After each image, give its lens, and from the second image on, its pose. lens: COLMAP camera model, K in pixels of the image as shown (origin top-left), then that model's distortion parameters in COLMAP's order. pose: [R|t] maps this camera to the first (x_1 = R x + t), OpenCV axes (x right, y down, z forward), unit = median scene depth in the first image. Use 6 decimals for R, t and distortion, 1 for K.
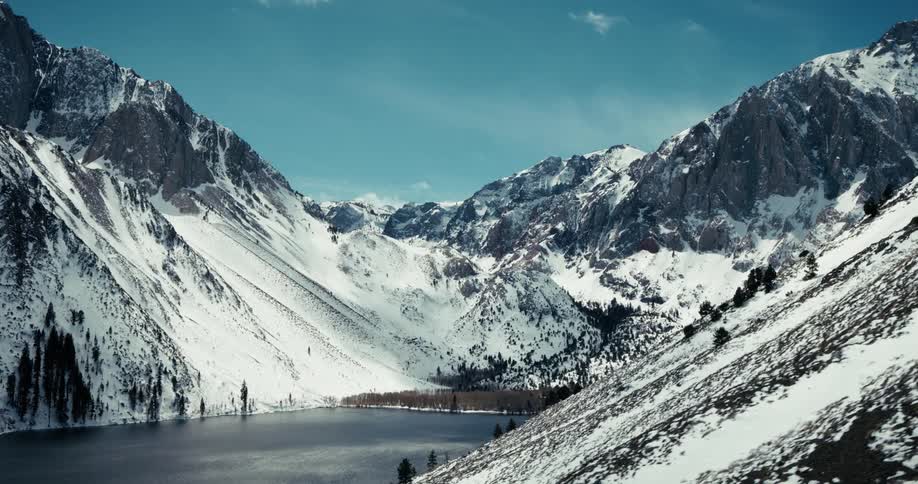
lens RADIAL K [[917.5, 0, 457.5], [0, 917.5, 242.7], [0, 0, 1]] dist [-0.003219, 0.000000]
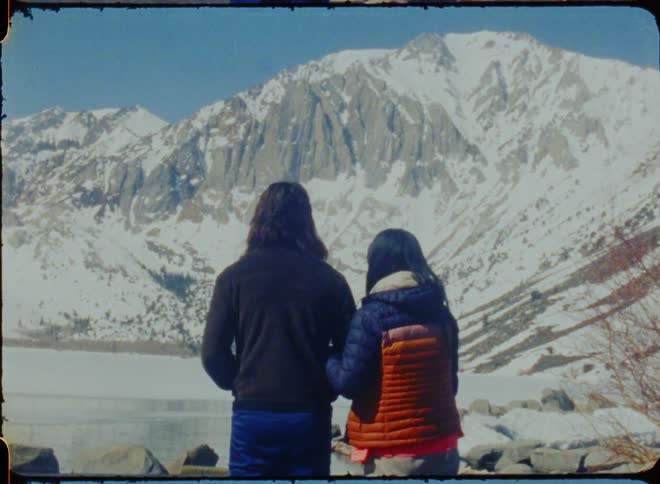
lens RADIAL K [[1038.5, 0, 330.8], [0, 1038.5, 236.5], [0, 0, 1]] dist [-0.102708, 0.000000]
pose [[0.886420, 0.096587, 0.452693, -0.165440], [-0.103242, 0.994605, -0.010052, 0.023083], [-0.451222, -0.037827, 0.891610, -0.045303]]
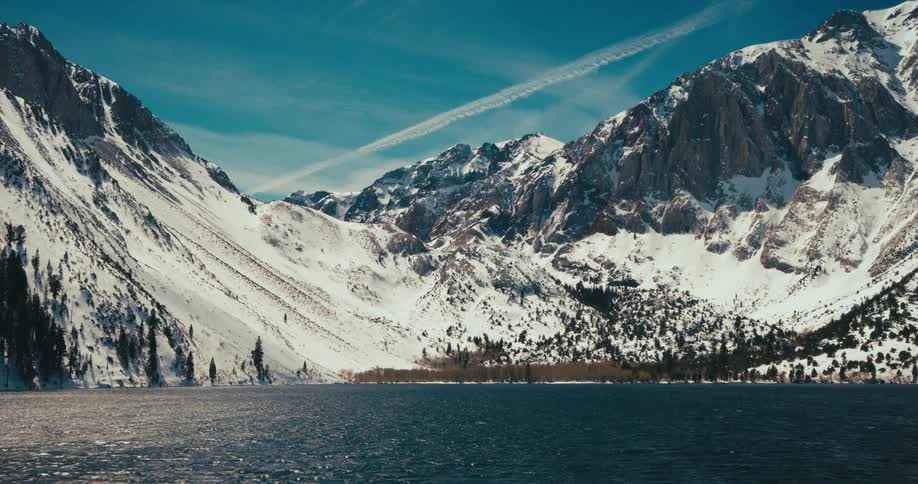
lens RADIAL K [[917.5, 0, 458.2], [0, 917.5, 240.2], [0, 0, 1]] dist [-0.003219, 0.000000]
pose [[0.982830, 0.023168, 0.183053, -0.106995], [-0.018428, 0.999450, -0.027554, 0.046382], [-0.183591, 0.023707, 0.982717, 0.143307]]
